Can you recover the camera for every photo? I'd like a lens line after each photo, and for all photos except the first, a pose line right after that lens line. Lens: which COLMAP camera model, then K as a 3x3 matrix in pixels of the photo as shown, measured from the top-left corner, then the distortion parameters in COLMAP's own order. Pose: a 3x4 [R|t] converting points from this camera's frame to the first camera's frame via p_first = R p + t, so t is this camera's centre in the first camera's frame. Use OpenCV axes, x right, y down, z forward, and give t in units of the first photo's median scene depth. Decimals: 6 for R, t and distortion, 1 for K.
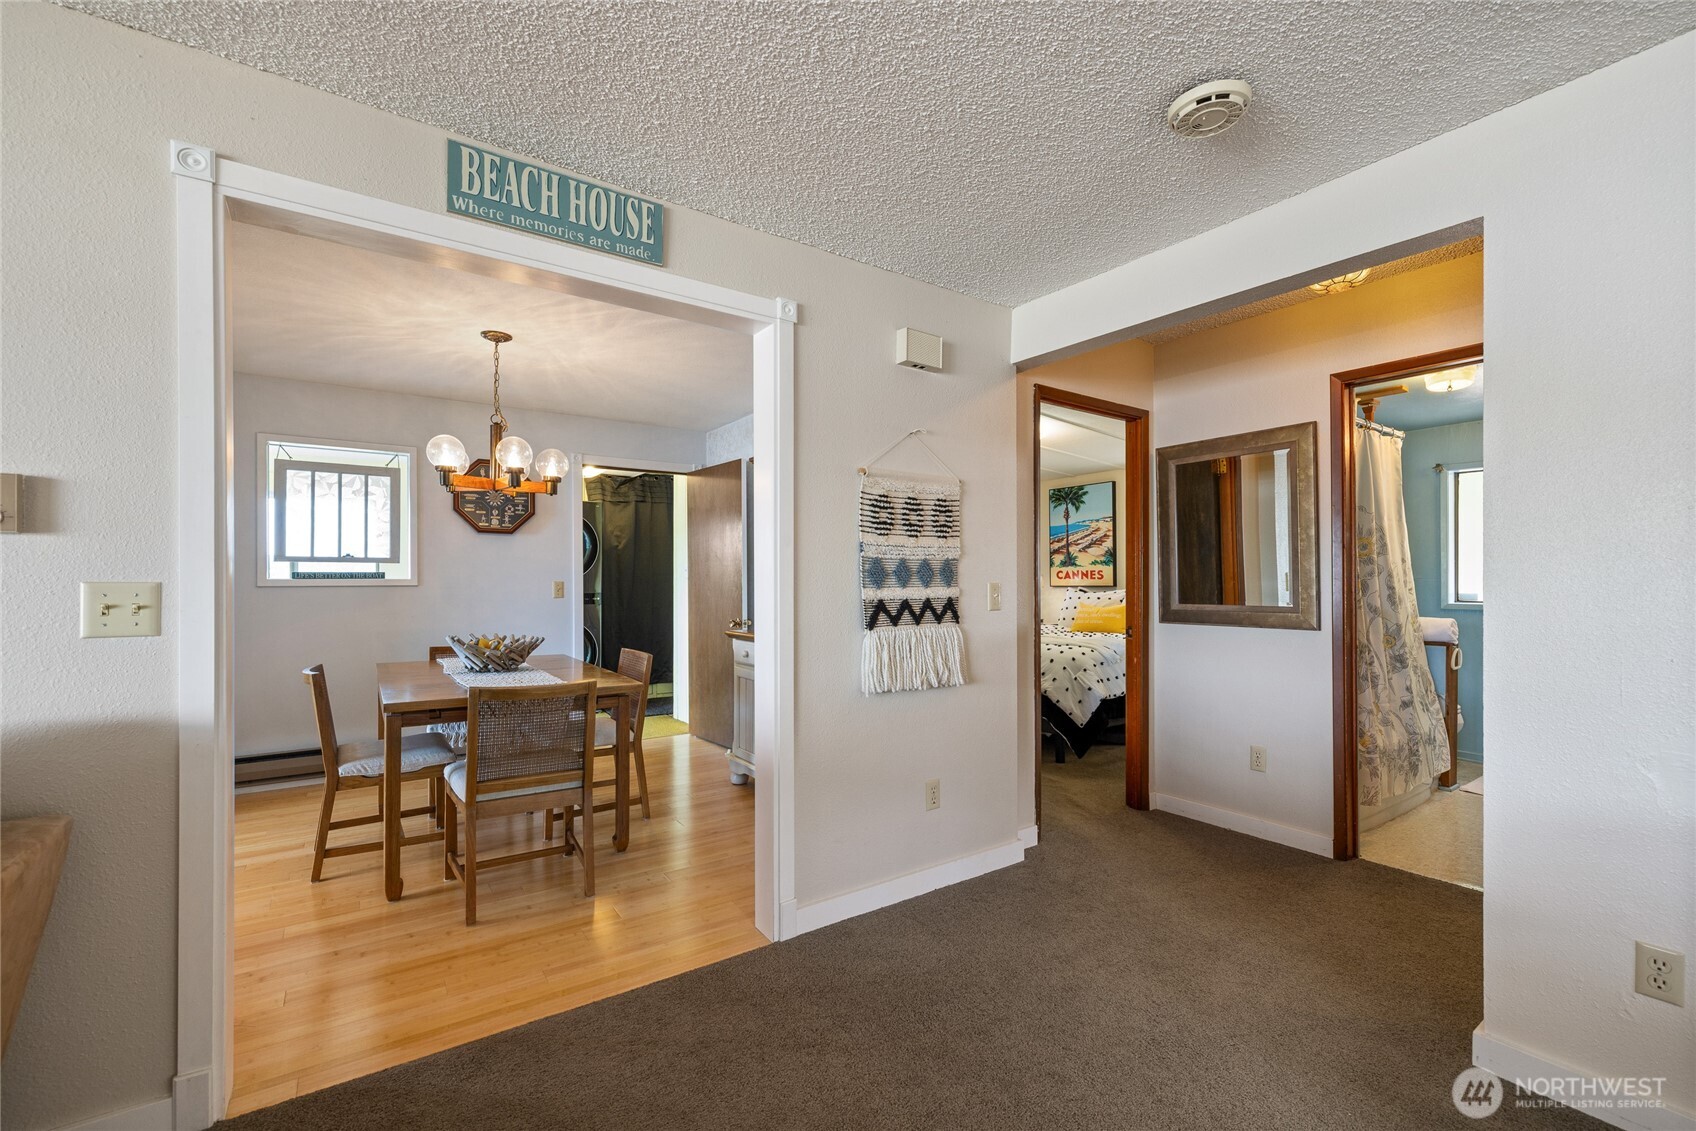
lens RADIAL K [[732.0, 0, 860.9], [0, 732.0, 579.9], [0, 0, 1]] dist [0.001627, 0.000189]
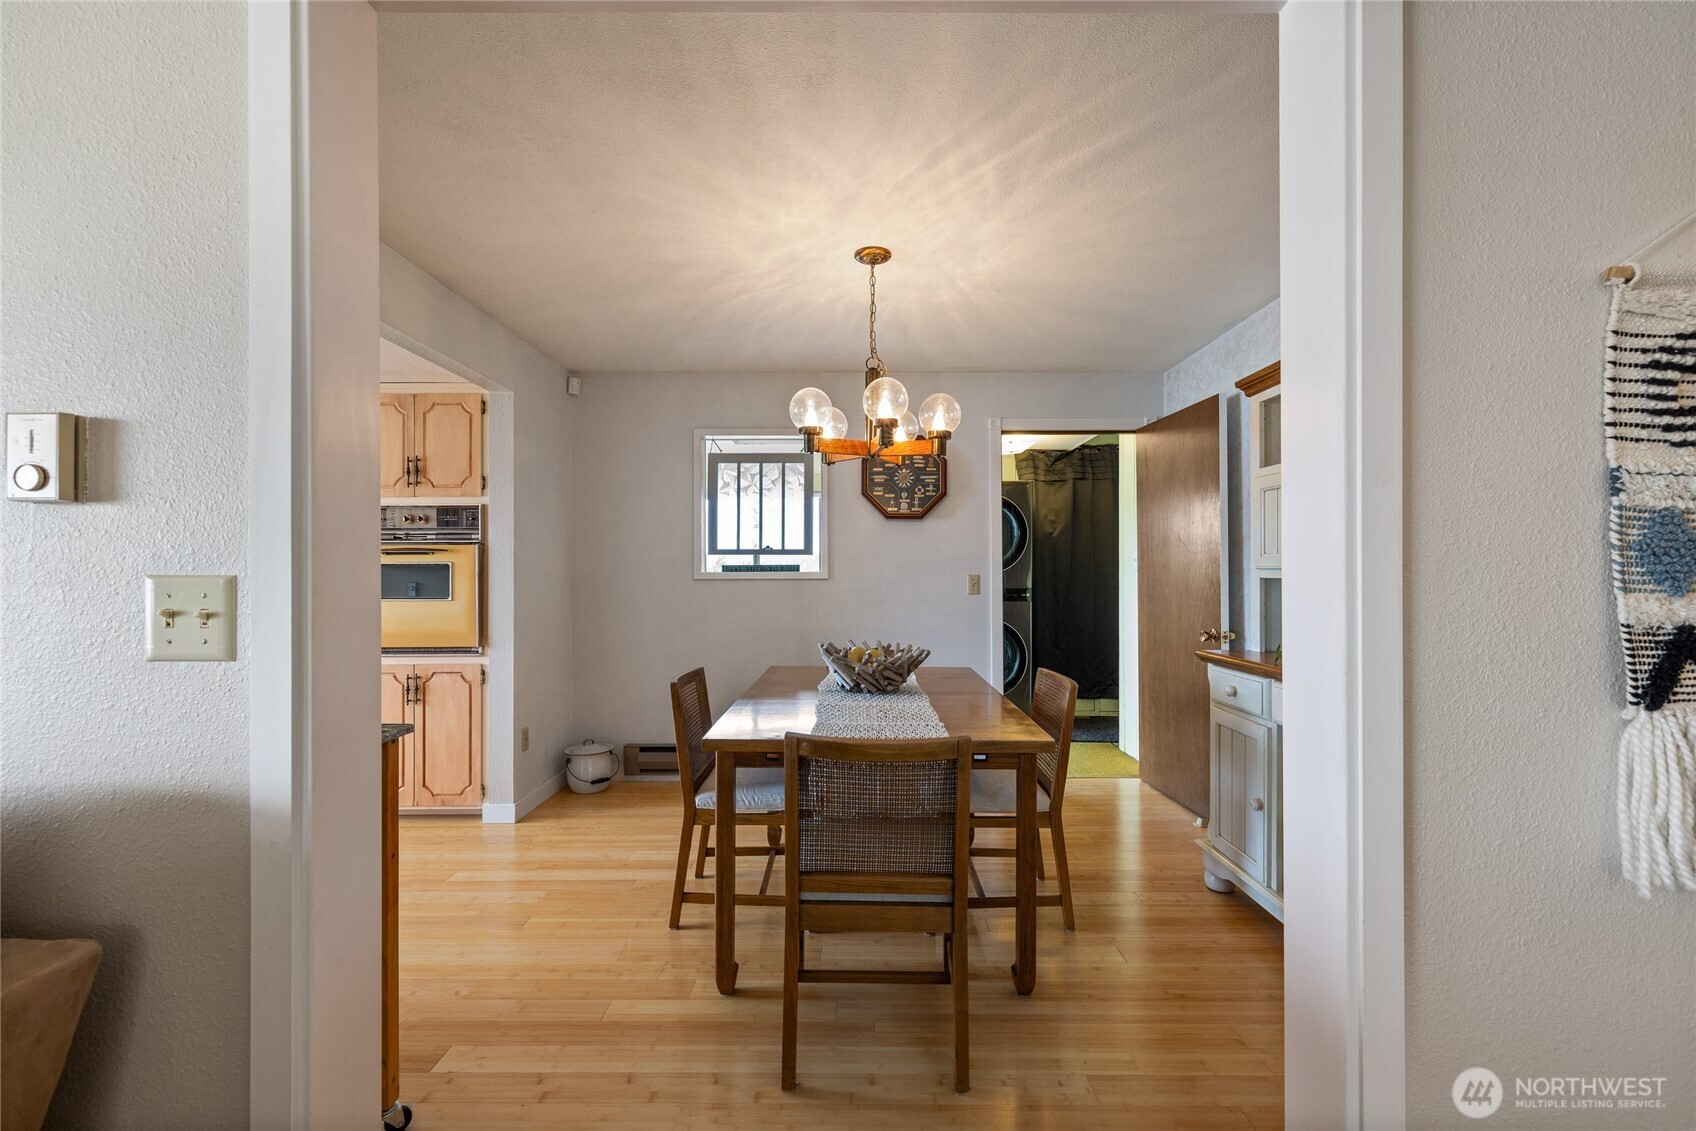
lens RADIAL K [[722.4, 0, 849.1], [0, 722.4, 571.1], [0, 0, 1]] dist [-0.000212, 0.000298]
pose [[0.814877, -0.002240, -0.579630, -0.061564], [0.000713, 0.999996, -0.002862, 0.000648], [0.579634, 0.001919, 0.814875, 0.288520]]
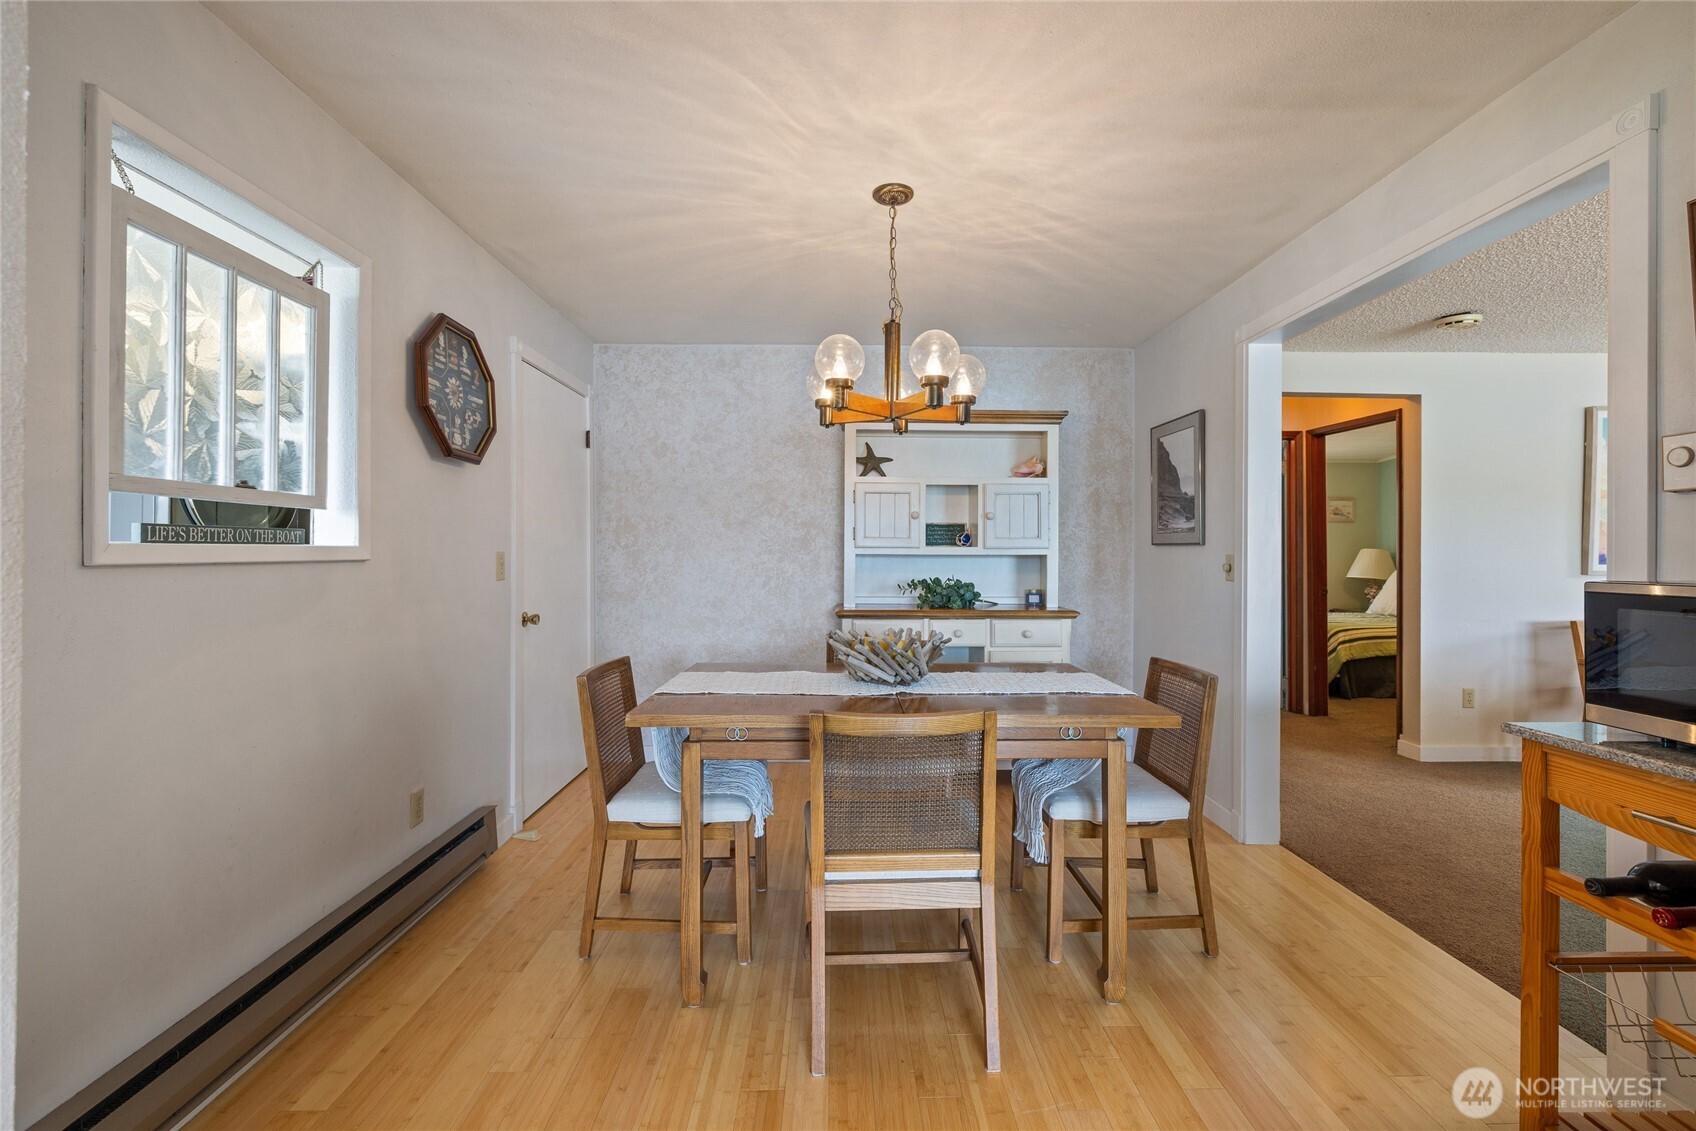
lens RADIAL K [[715.6, 0, 848.1], [0, 715.6, 548.4], [0, 0, 1]] dist [-0.001226, 0.000164]
pose [[0.552922, 0.004070, 0.833223, -0.849798], [0.000316, 0.999987, -0.005093, 0.004244], [-0.833233, 0.003079, 0.552913, 0.519298]]
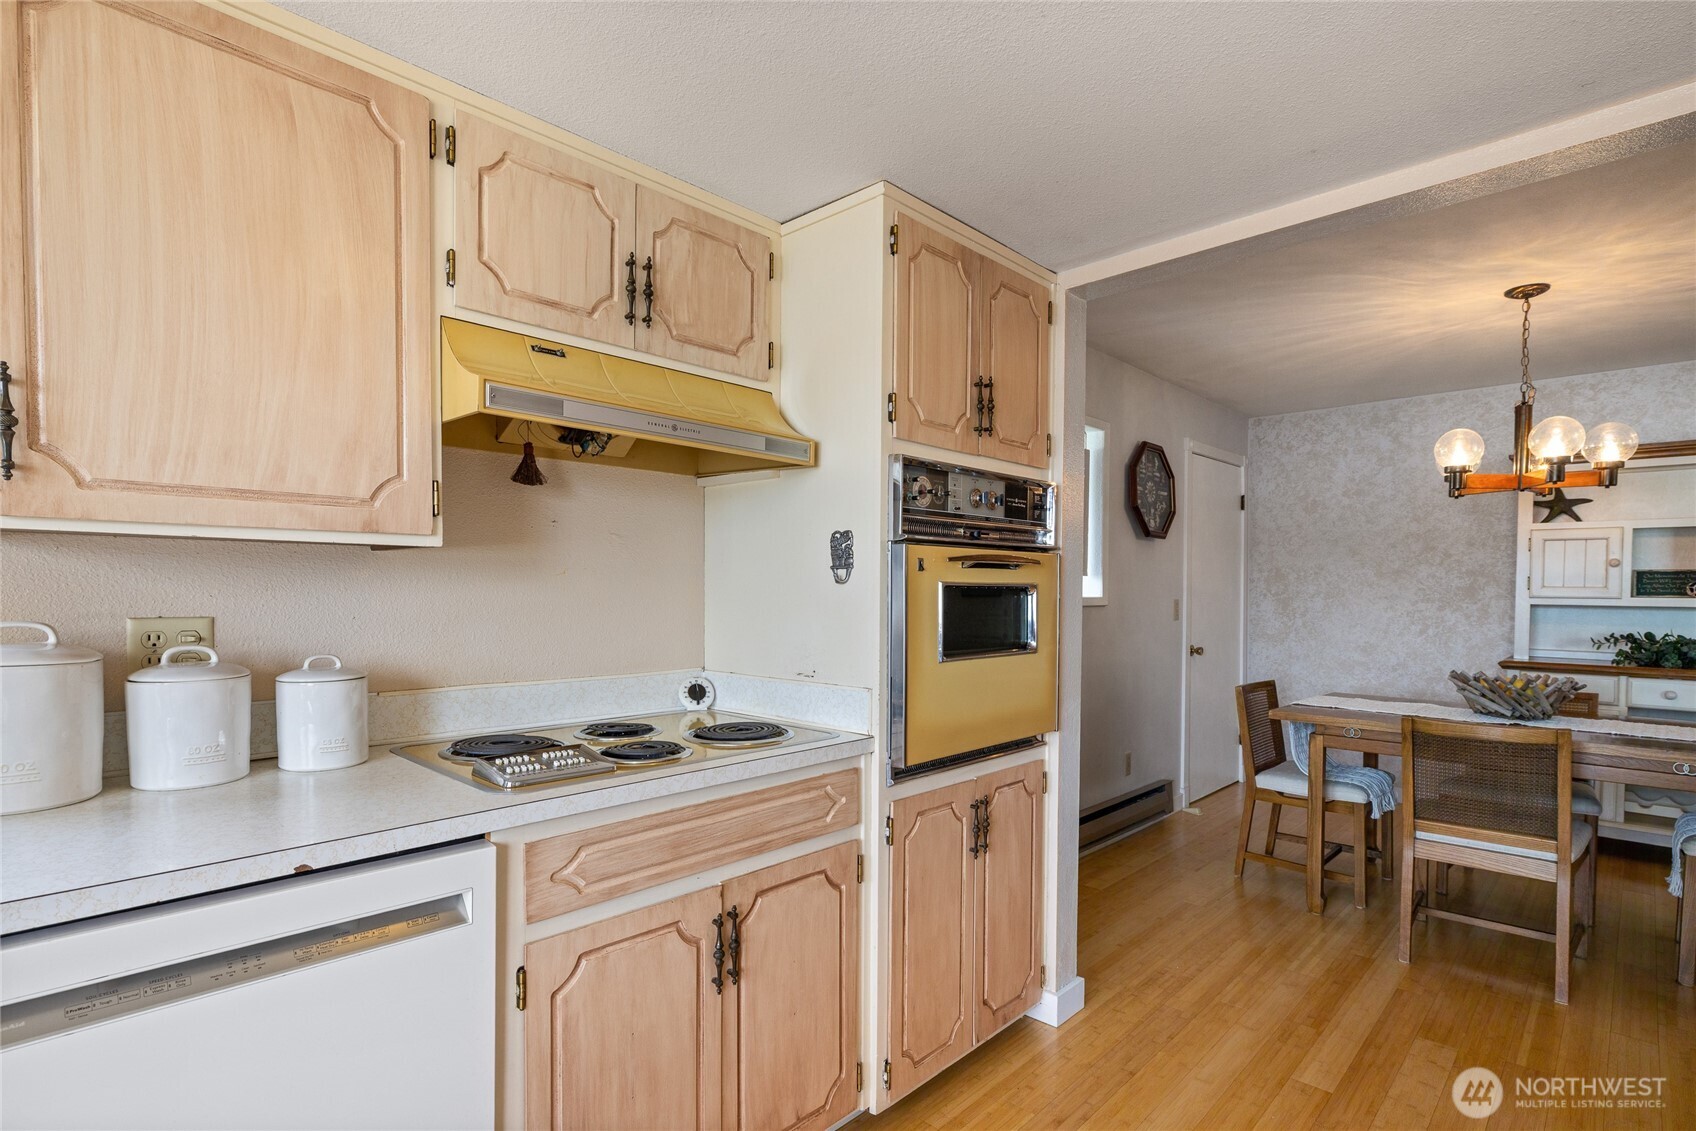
lens RADIAL K [[830.3, 0, 854.3], [0, 830.3, 608.3], [0, 0, 1]] dist [-0.002334, 0.000881]
pose [[0.978814, -0.000898, 0.204749, -1.088742], [-0.003909, 0.999726, 0.023072, -0.007697], [-0.204713, -0.023383, 0.978543, 0.210560]]
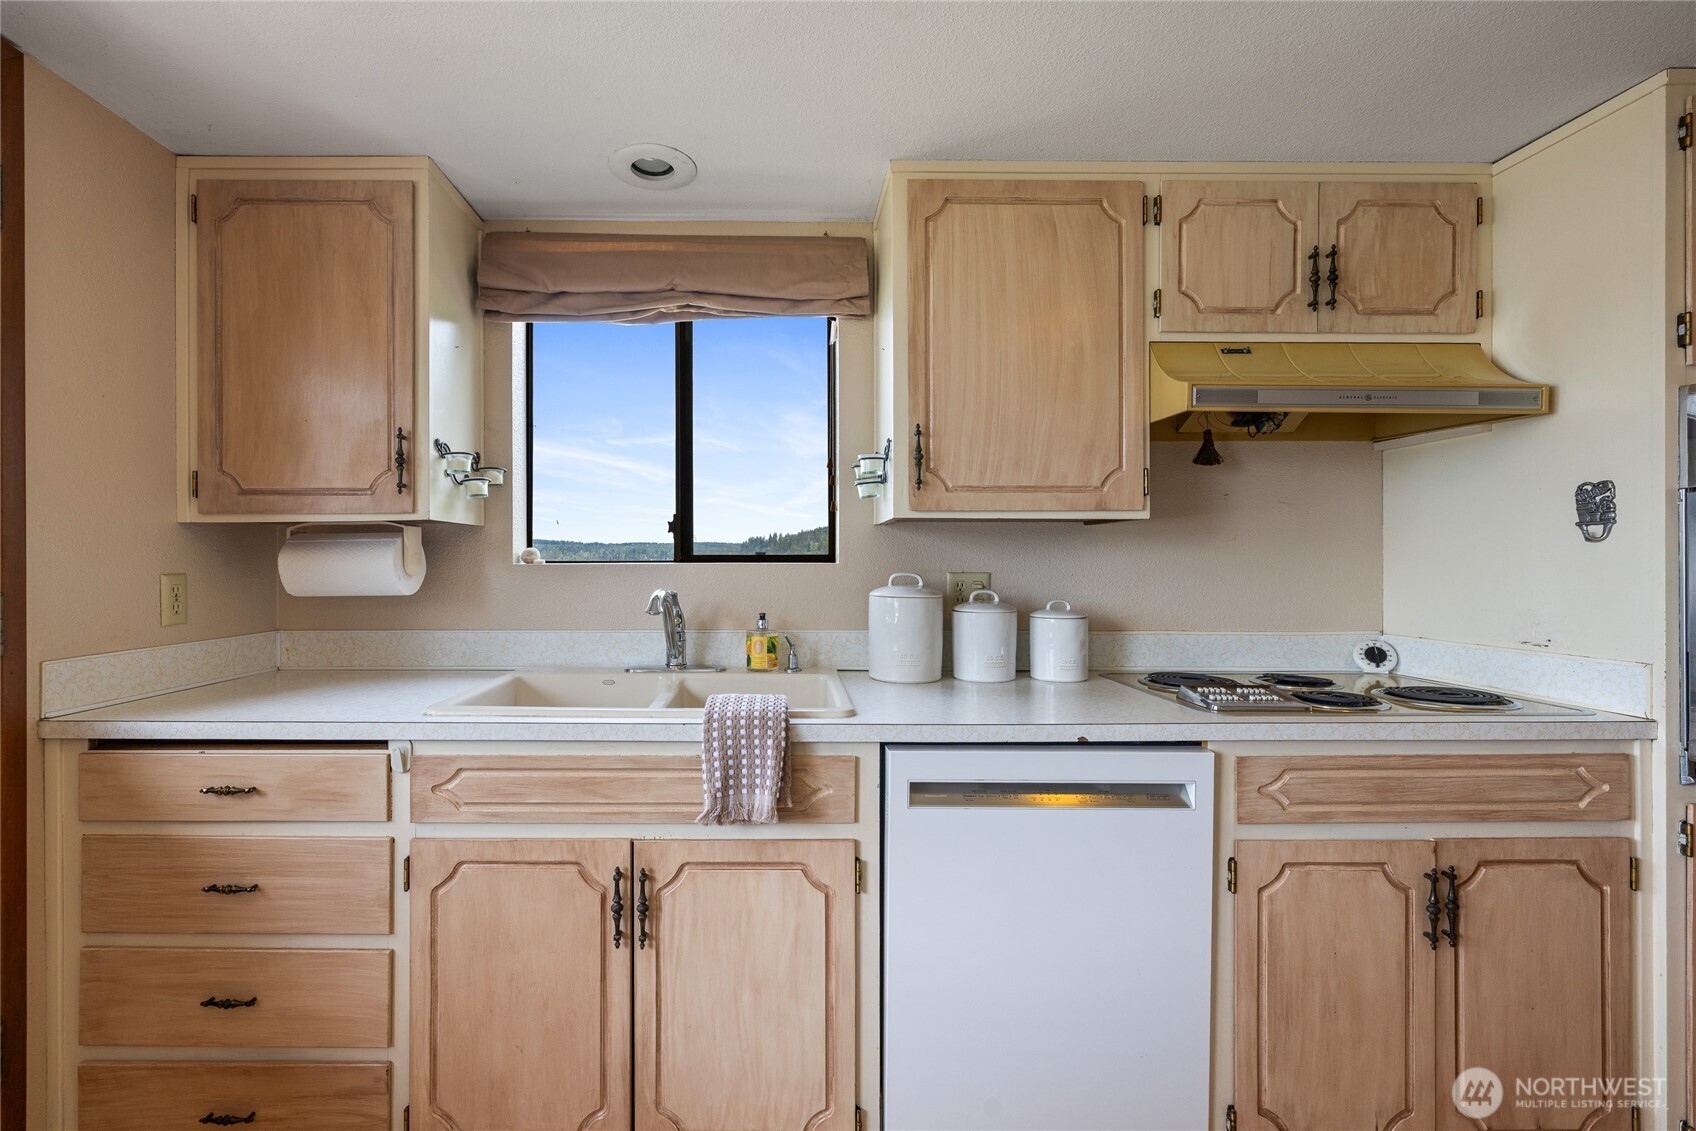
lens RADIAL K [[739.2, 0, 784.4], [0, 739.2, 560.5], [0, 0, 1]] dist [0.000998, -0.000070]
pose [[0.827518, -0.003885, -0.561426, -1.124211], [0.001542, 0.999988, -0.004648, -0.000832], [0.561438, 0.002981, 0.827514, 0.145488]]
